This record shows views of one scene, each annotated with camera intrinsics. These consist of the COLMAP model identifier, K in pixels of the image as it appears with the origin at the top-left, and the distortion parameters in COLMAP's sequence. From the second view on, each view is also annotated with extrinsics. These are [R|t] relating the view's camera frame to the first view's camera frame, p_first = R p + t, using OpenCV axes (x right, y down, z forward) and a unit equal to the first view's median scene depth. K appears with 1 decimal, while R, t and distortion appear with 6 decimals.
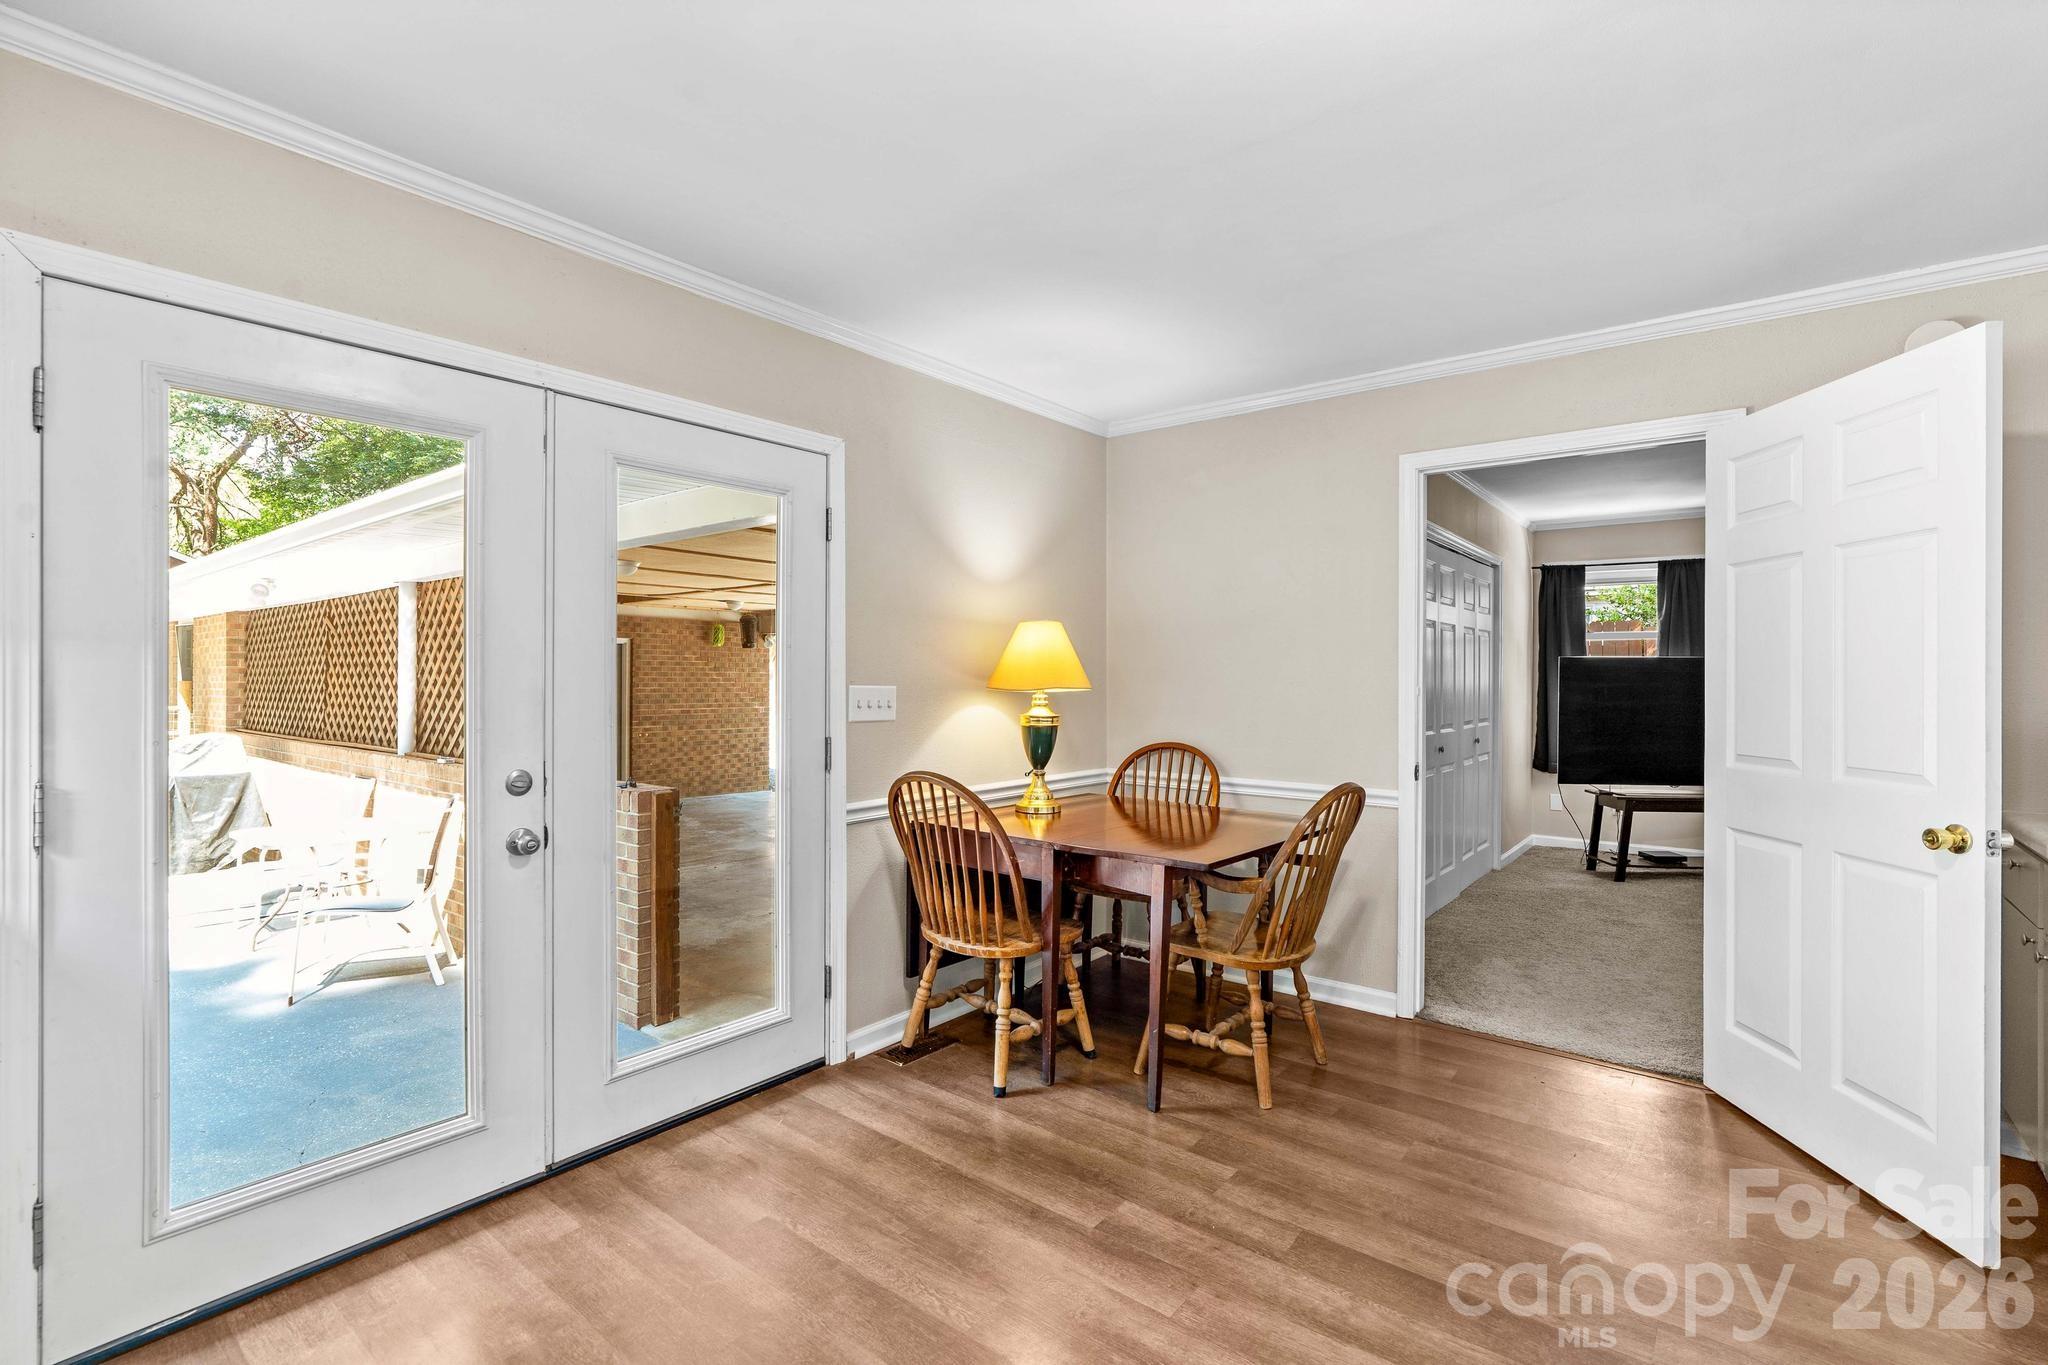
lens RADIAL K [[945.5, 0, 1026.8], [0, 945.5, 677.1], [0, 0, 1]] dist [-0.022132, 0.007065]
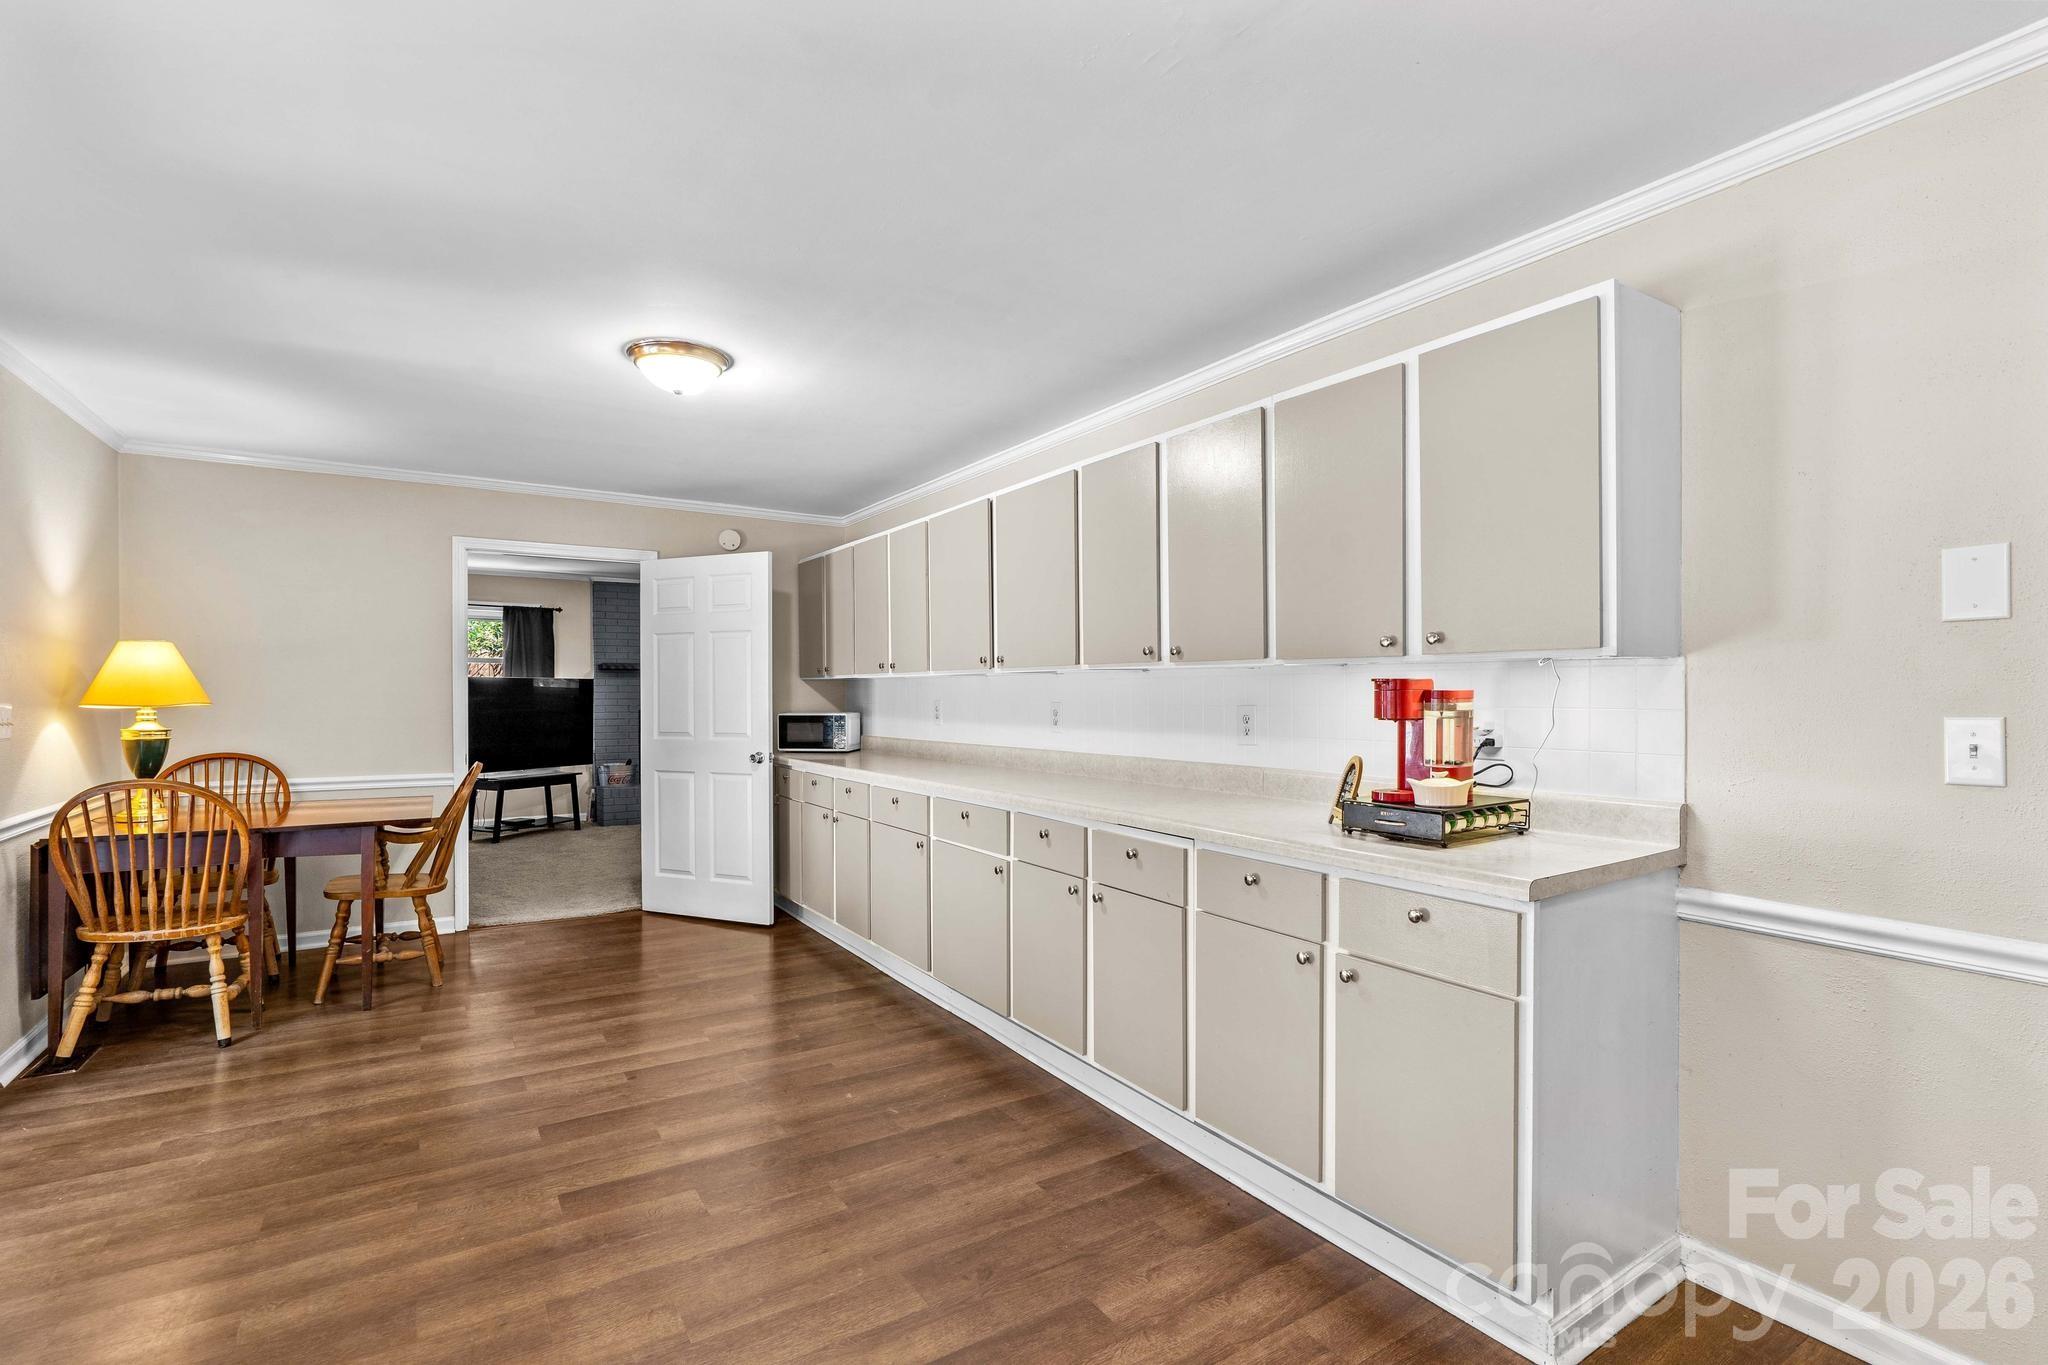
lens RADIAL K [[945.5, 0, 1016.1], [0, 945.5, 693.6], [0, 0, 1]] dist [-0.022132, 0.007065]
pose [[0.338753, -0.005451, 0.940860, -0.640186], [0.003878, 0.999983, 0.004397, -0.001062], [-0.940868, 0.002159, 0.338768, -0.272057]]
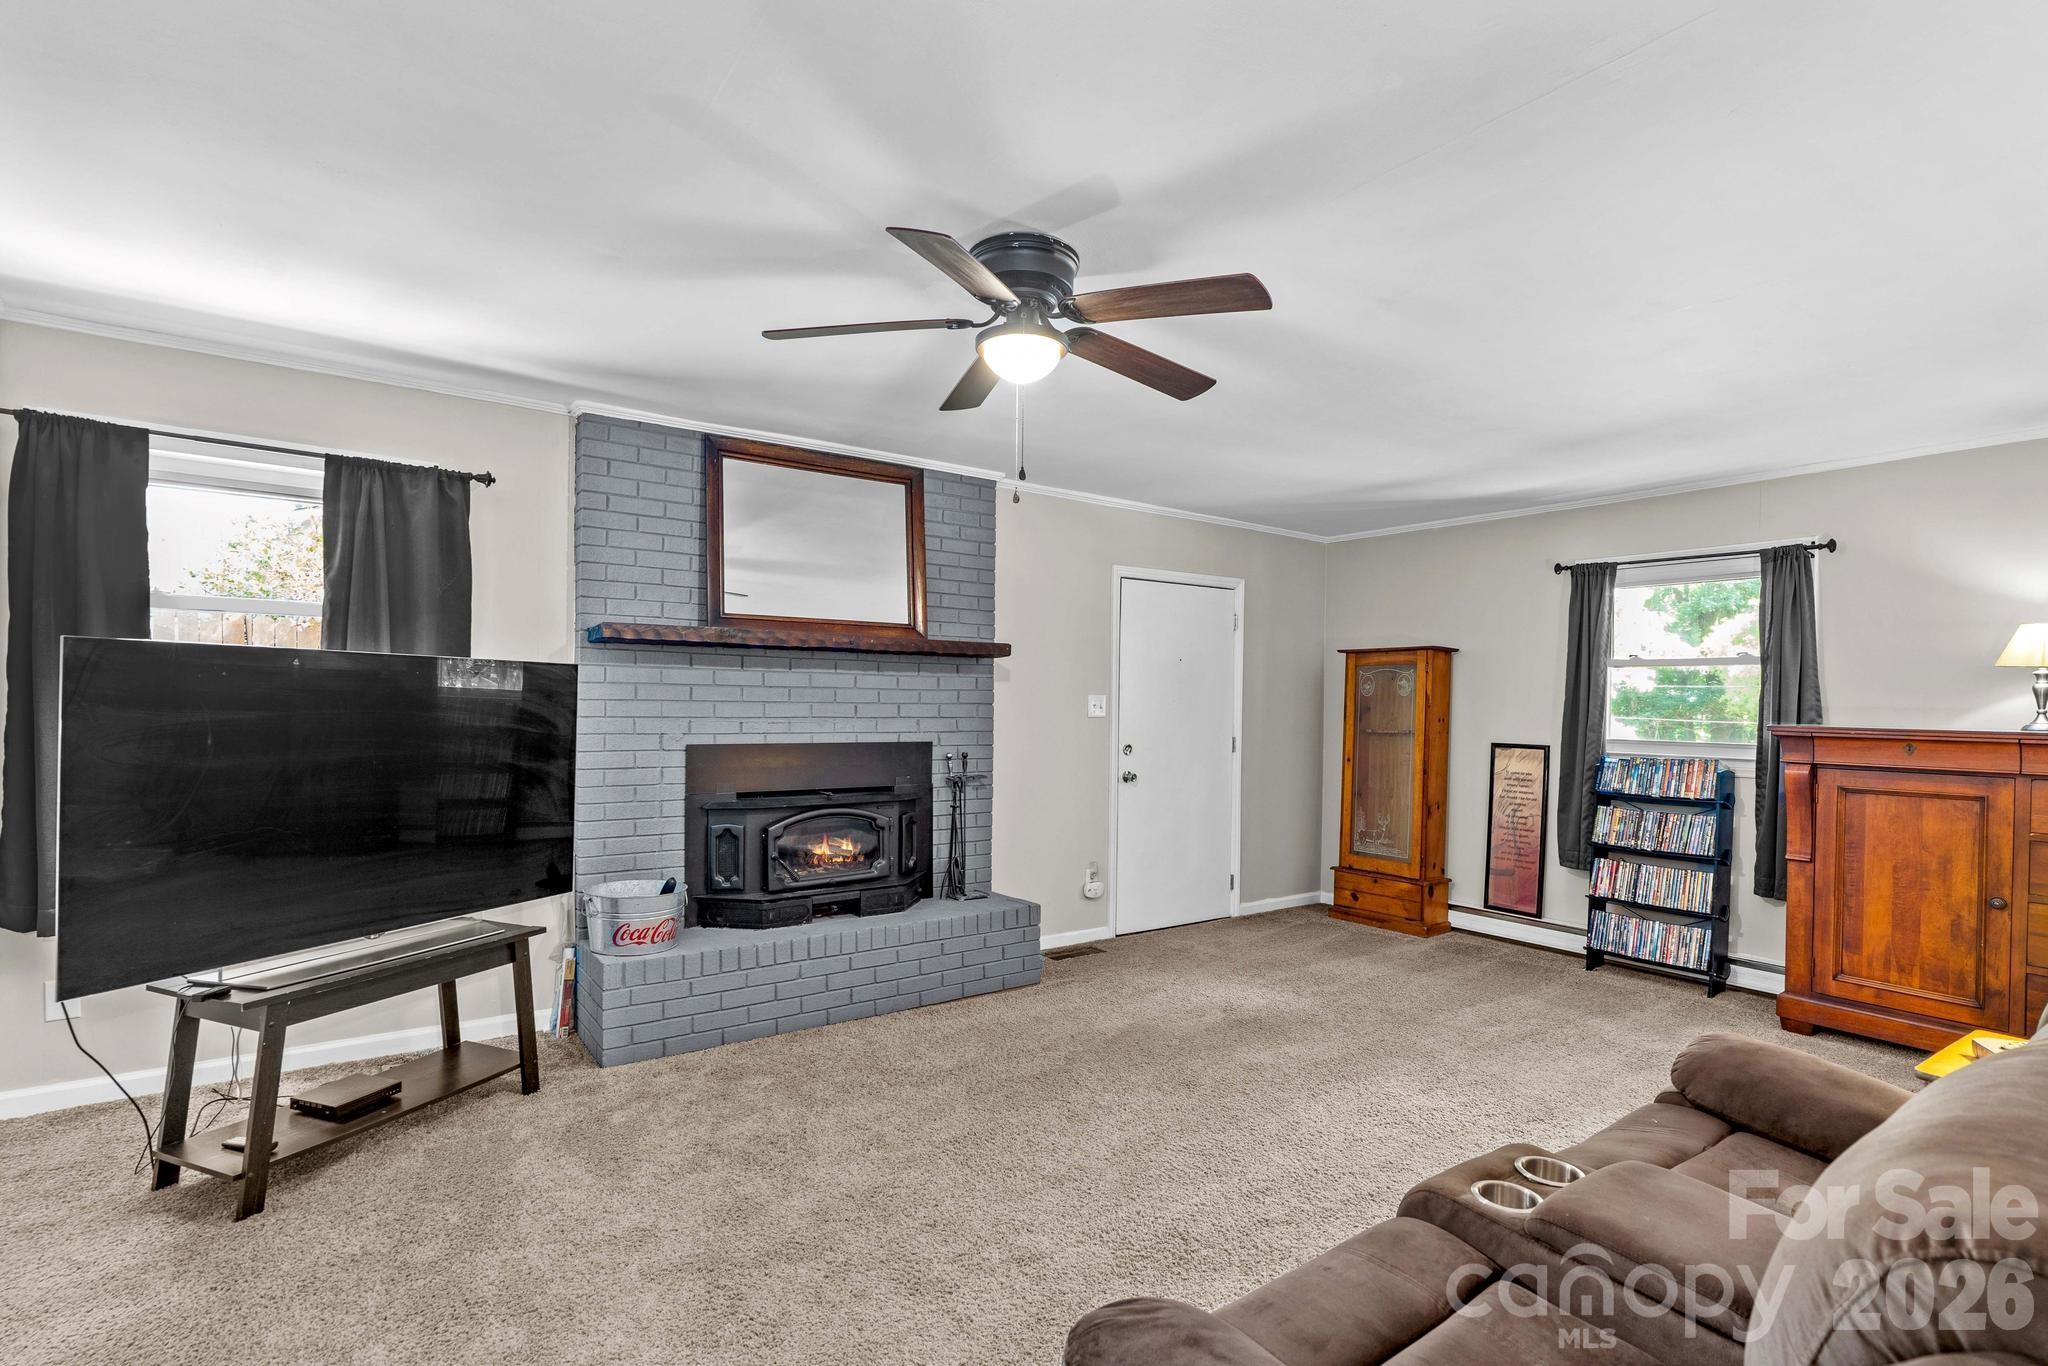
lens RADIAL K [[945.5, 0, 1010.1], [0, 945.5, 702.8], [0, 0, 1]] dist [-0.022132, 0.007065]
pose [[0.280894, -0.001111, 0.959738, 0.580562], [-0.009315, 0.999949, 0.003884, -0.003396], [-0.959694, -0.010031, 0.280869, 0.981692]]
